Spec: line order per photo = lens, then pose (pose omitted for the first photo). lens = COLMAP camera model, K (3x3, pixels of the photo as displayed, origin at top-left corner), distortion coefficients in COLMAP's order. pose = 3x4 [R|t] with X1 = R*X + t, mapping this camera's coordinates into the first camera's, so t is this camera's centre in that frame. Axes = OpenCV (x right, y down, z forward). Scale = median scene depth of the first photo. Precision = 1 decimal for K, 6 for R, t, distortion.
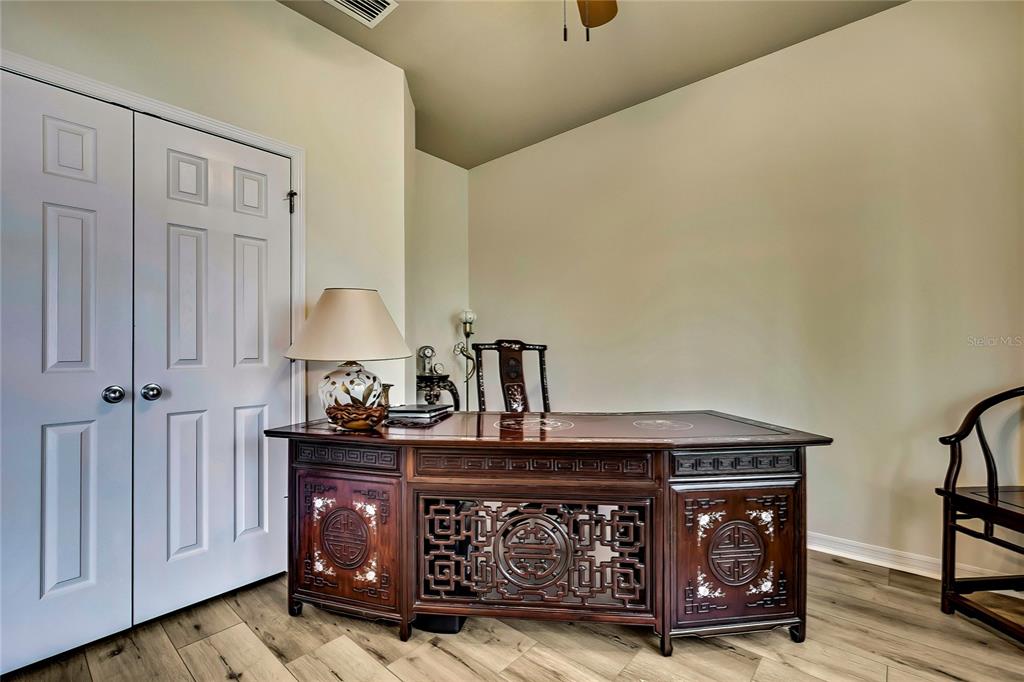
lens RADIAL K [[463.4, 0, 513.2], [0, 463.4, 336.7], [0, 0, 1]] dist [-0.011490, 0.002349]
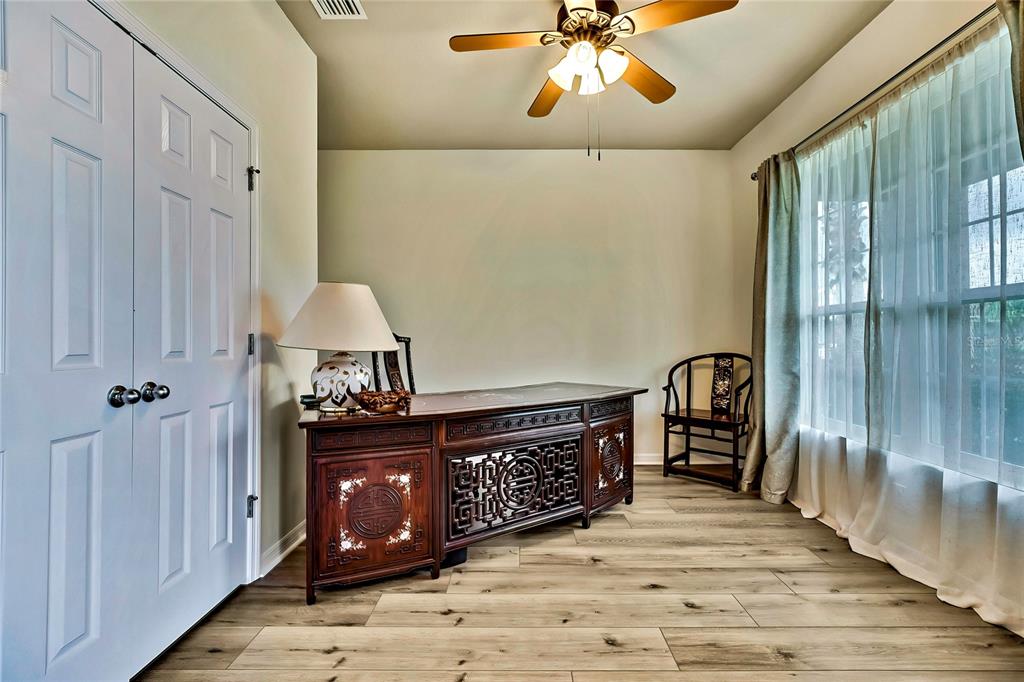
lens RADIAL K [[463.4, 0, 504.0], [0, 463.4, 341.2], [0, 0, 1]] dist [-0.011490, 0.002349]
pose [[0.757292, 0.001832, 0.653074, -0.895189], [-0.018312, 0.999662, 0.018431, 0.003926], [-0.652820, -0.025917, 0.757070, -0.030259]]
